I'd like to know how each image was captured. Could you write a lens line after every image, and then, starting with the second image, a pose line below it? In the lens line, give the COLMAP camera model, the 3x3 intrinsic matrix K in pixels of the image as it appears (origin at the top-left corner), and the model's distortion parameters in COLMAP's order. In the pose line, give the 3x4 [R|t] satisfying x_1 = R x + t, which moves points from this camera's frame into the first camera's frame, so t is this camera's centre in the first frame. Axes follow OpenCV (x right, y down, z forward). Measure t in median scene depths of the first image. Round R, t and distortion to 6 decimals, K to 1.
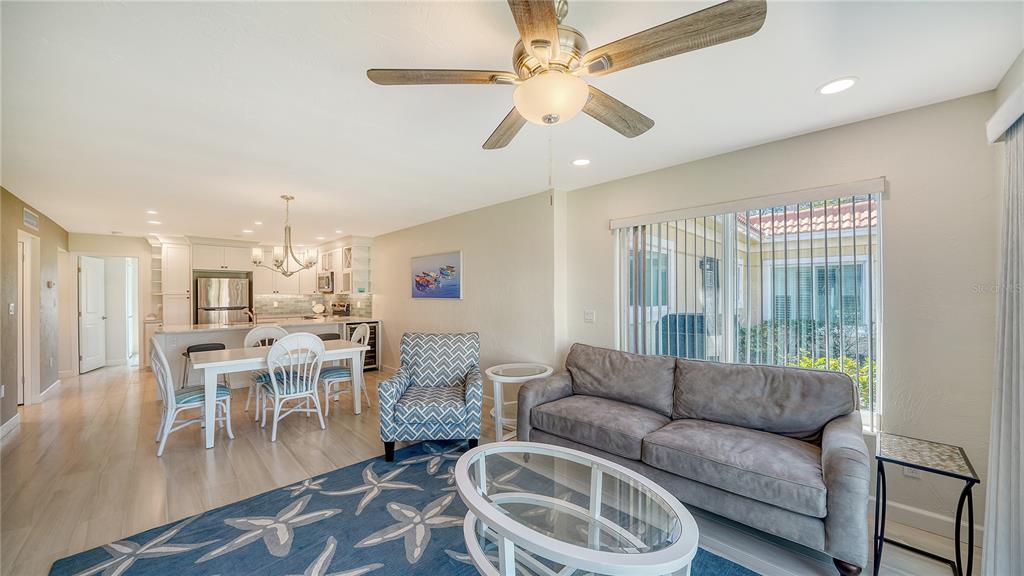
lens RADIAL K [[358.6, 0, 500.9], [0, 358.6, 289.9], [0, 0, 1]] dist [-0.008124, -0.000805]
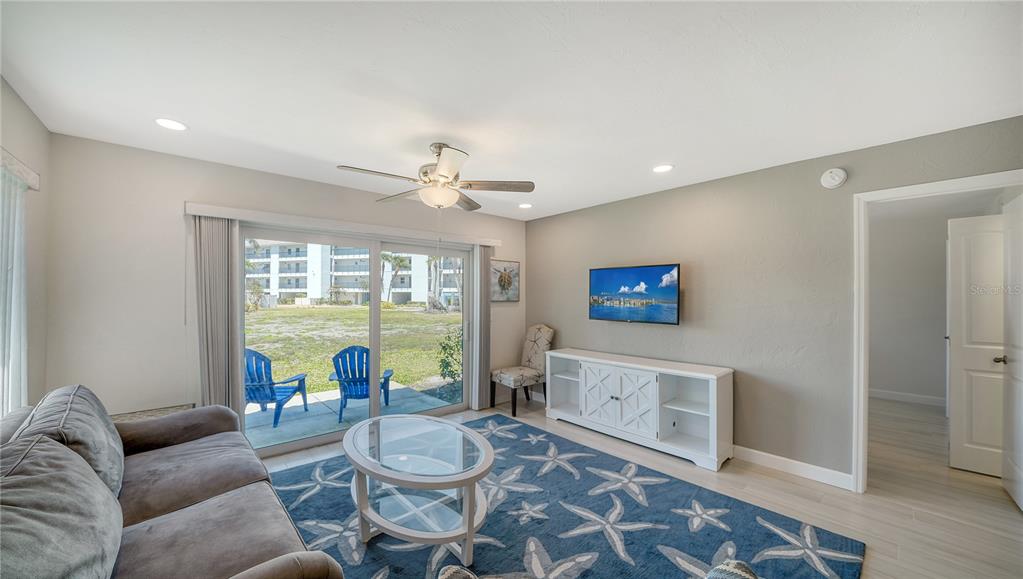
lens RADIAL K [[362.0, 0, 505.8], [0, 362.0, 291.1], [0, 0, 1]] dist [-0.004695, 0.000523]
pose [[-0.999039, 0.002208, 0.043767, -0.062351], [0.001048, 0.999648, -0.026522, 0.005574], [-0.043810, -0.026451, -0.998690, 0.638585]]
